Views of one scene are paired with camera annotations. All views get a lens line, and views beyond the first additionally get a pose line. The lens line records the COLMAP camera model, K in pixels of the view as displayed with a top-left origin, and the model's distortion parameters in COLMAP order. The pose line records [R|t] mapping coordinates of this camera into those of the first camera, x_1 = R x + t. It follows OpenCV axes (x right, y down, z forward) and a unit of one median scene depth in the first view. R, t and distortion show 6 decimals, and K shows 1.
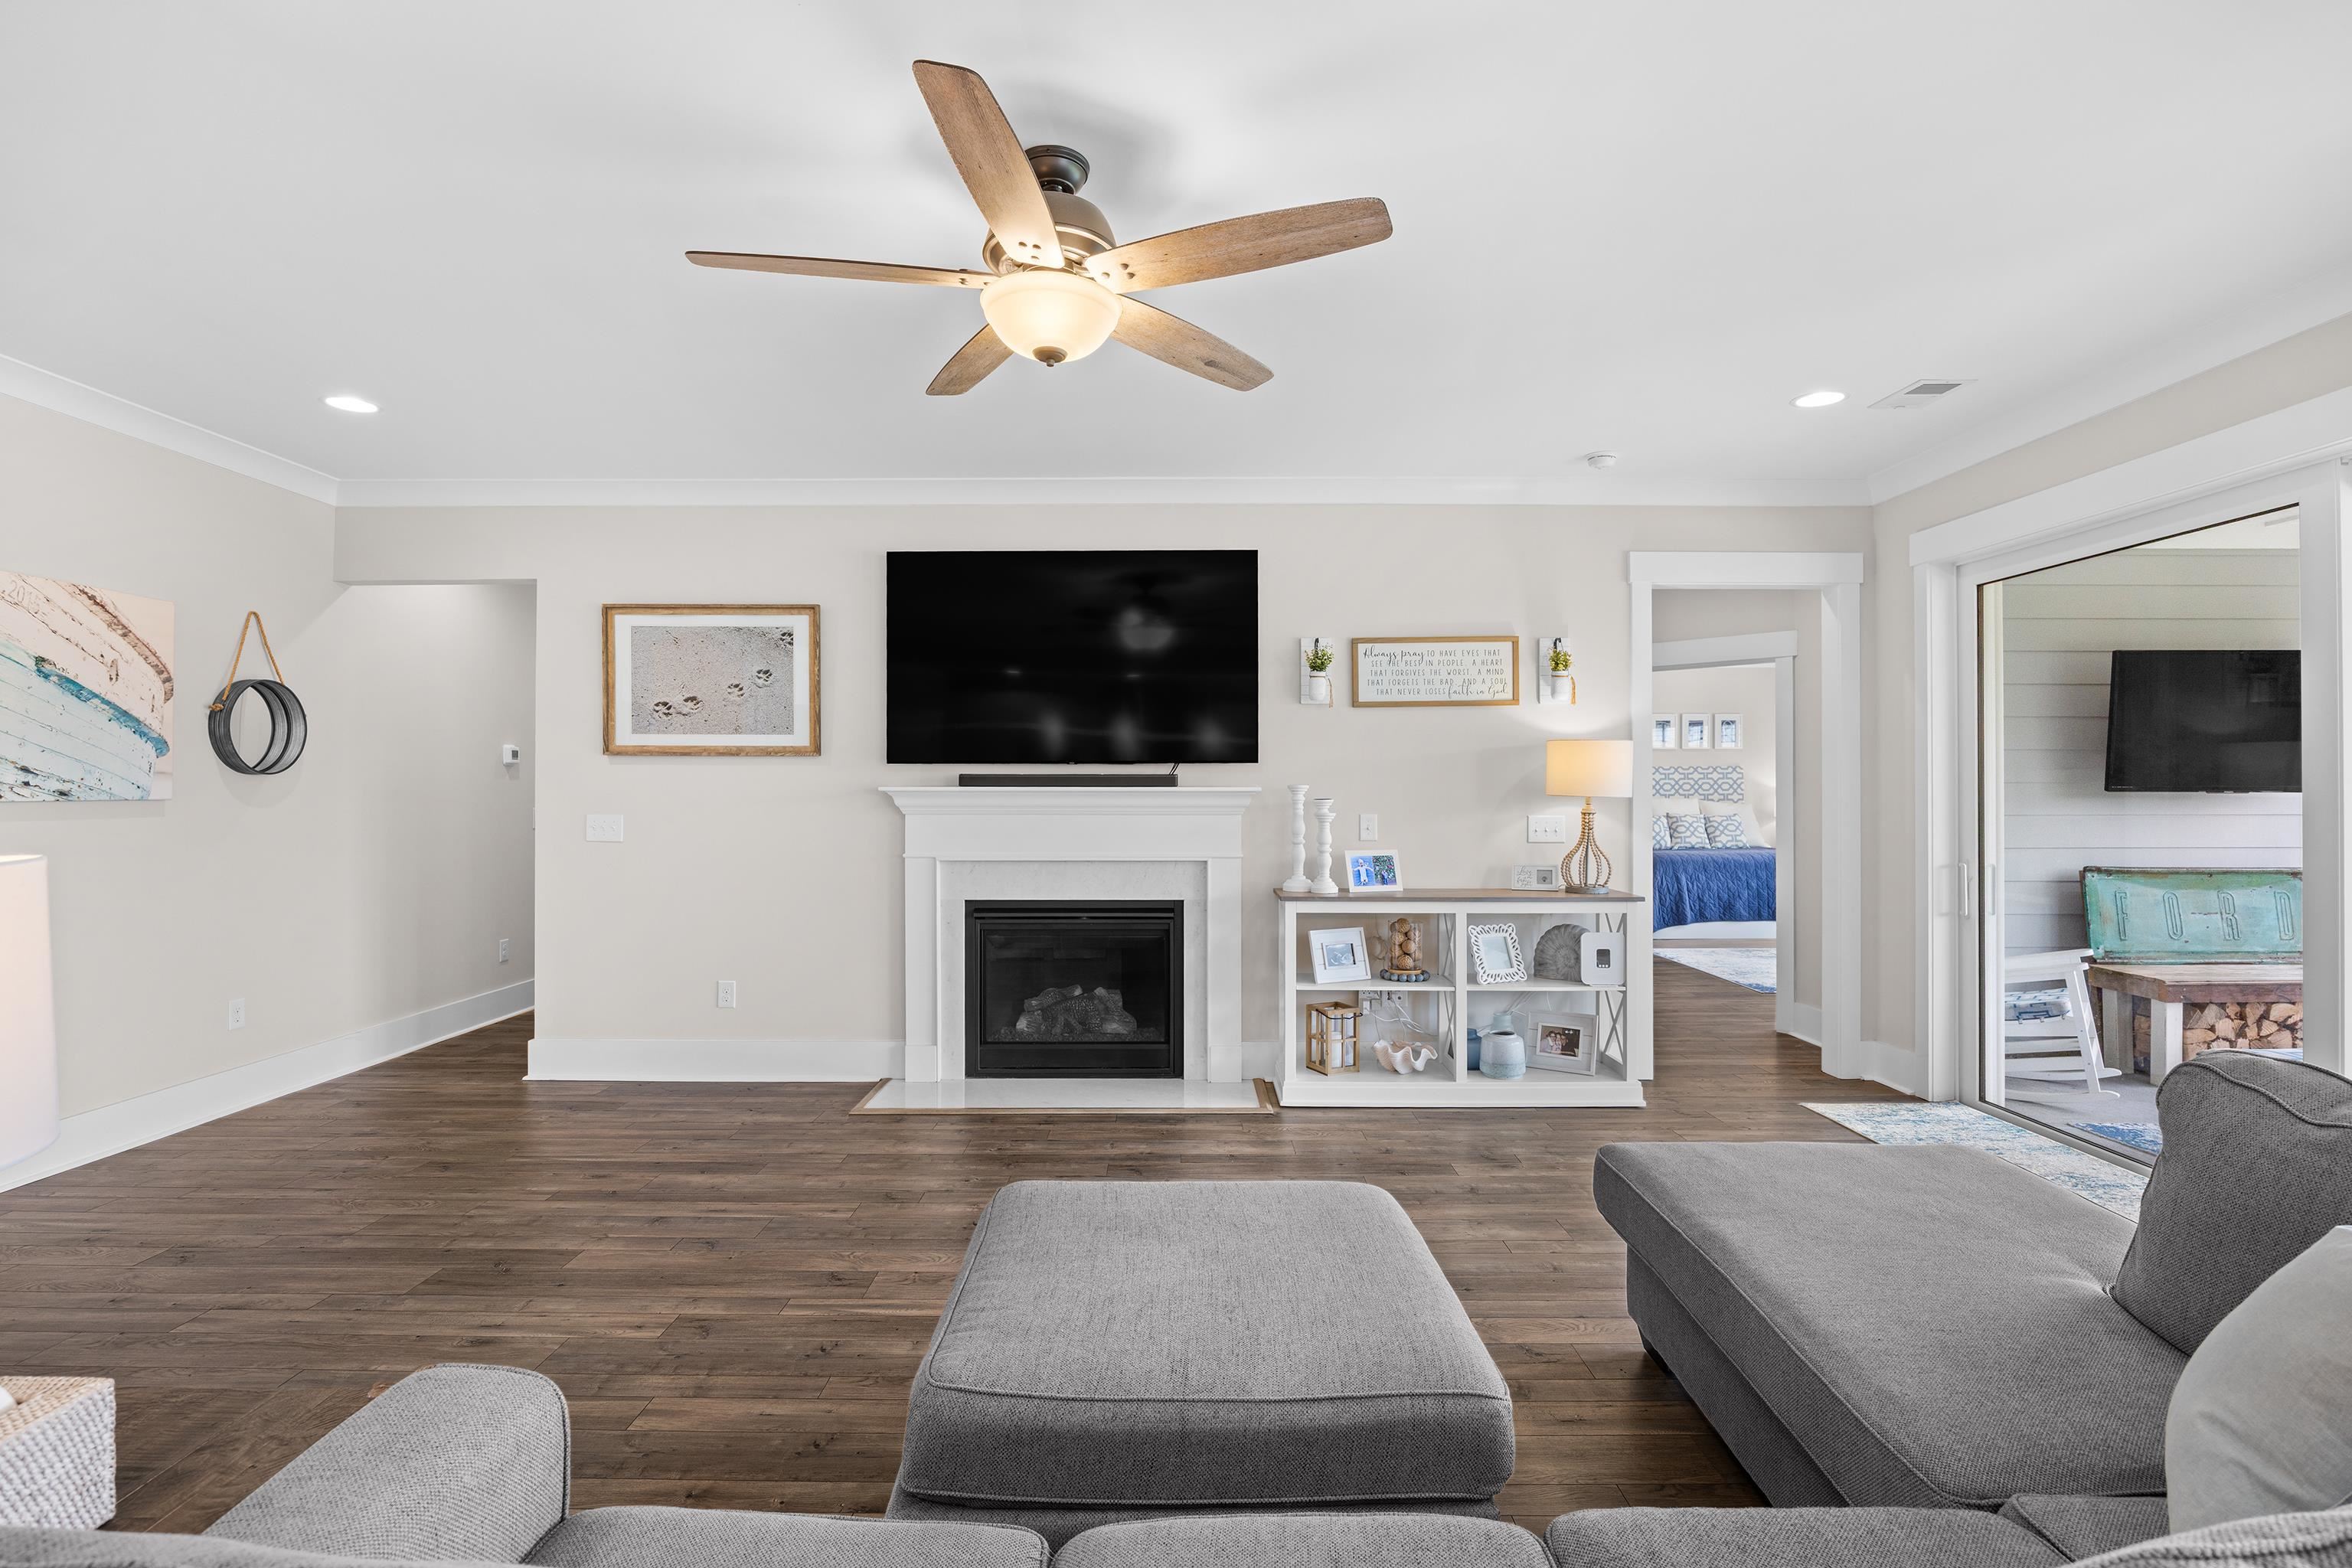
lens RADIAL K [[1087.8, 0, 1167.6], [0, 1087.8, 790.6], [0, 0, 1]] dist [-0.011142, 0.000381]
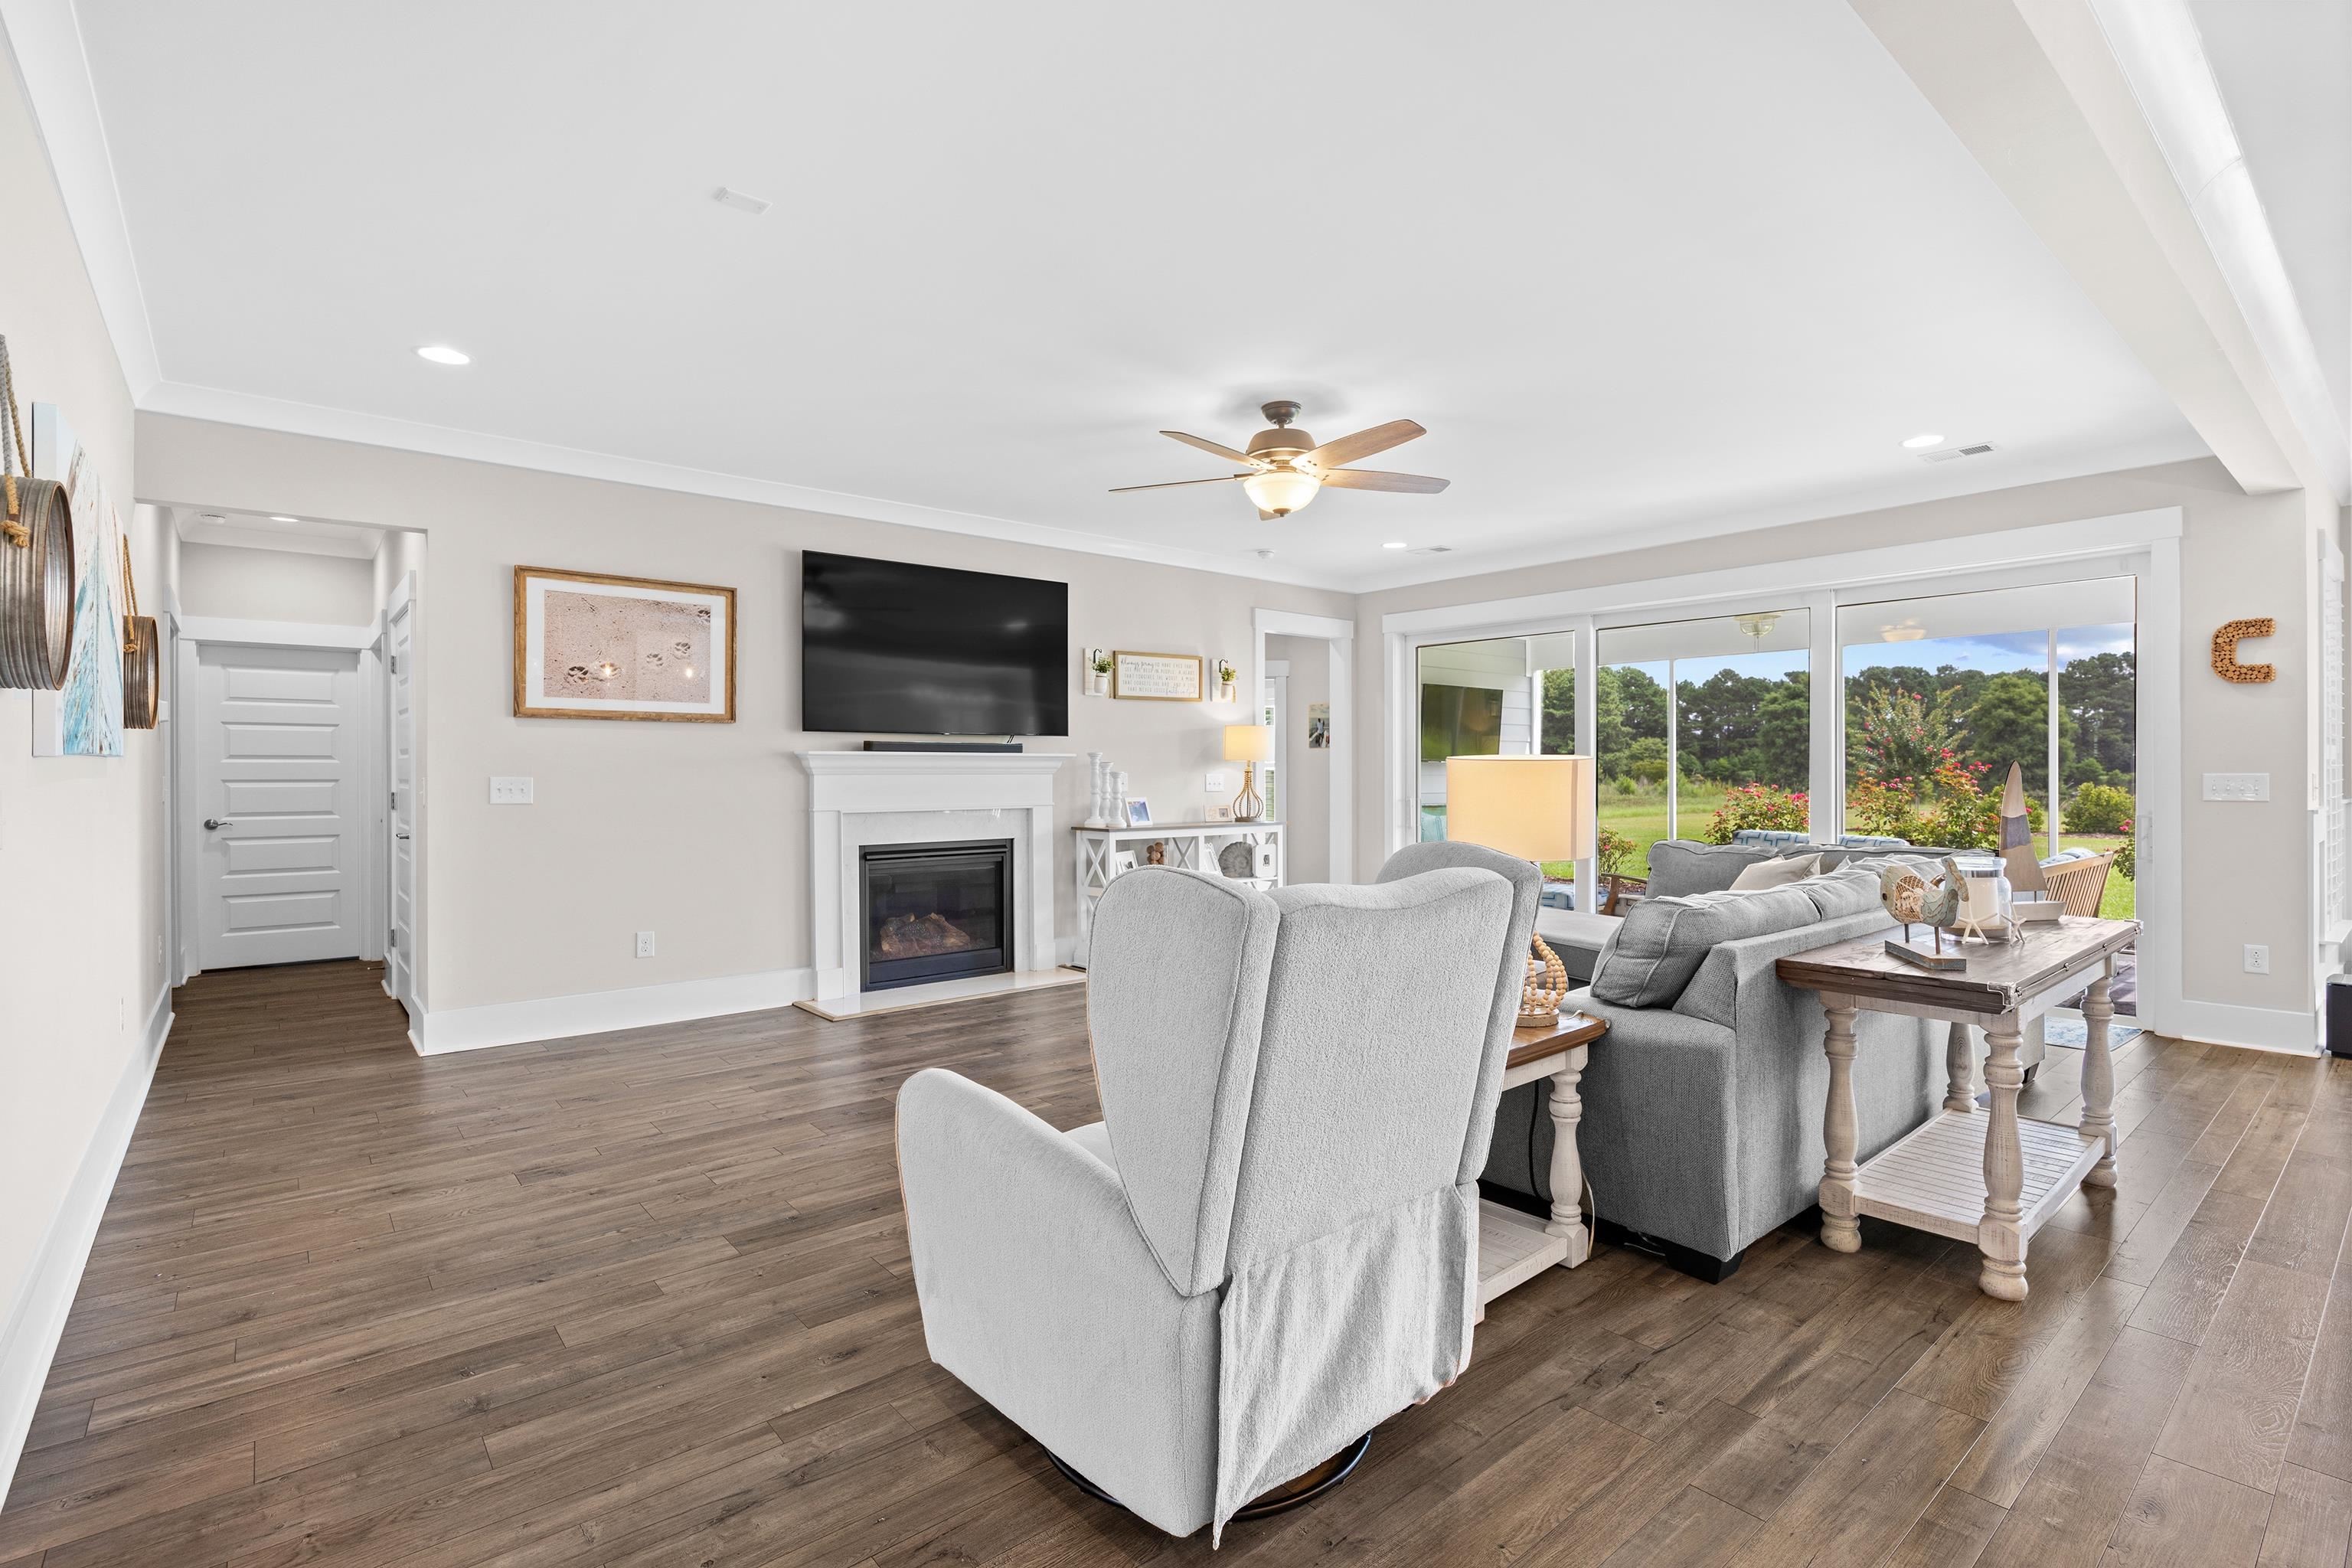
lens RADIAL K [[1087.8, 0, 1170.7], [0, 1087.8, 768.7], [0, 0, 1]] dist [-0.011142, 0.000381]
pose [[0.767048, -0.001142, 0.641589, -0.697228], [0.003651, 0.999990, -0.002585, 0.019471], [-0.641579, 0.004325, 0.767044, -0.146836]]
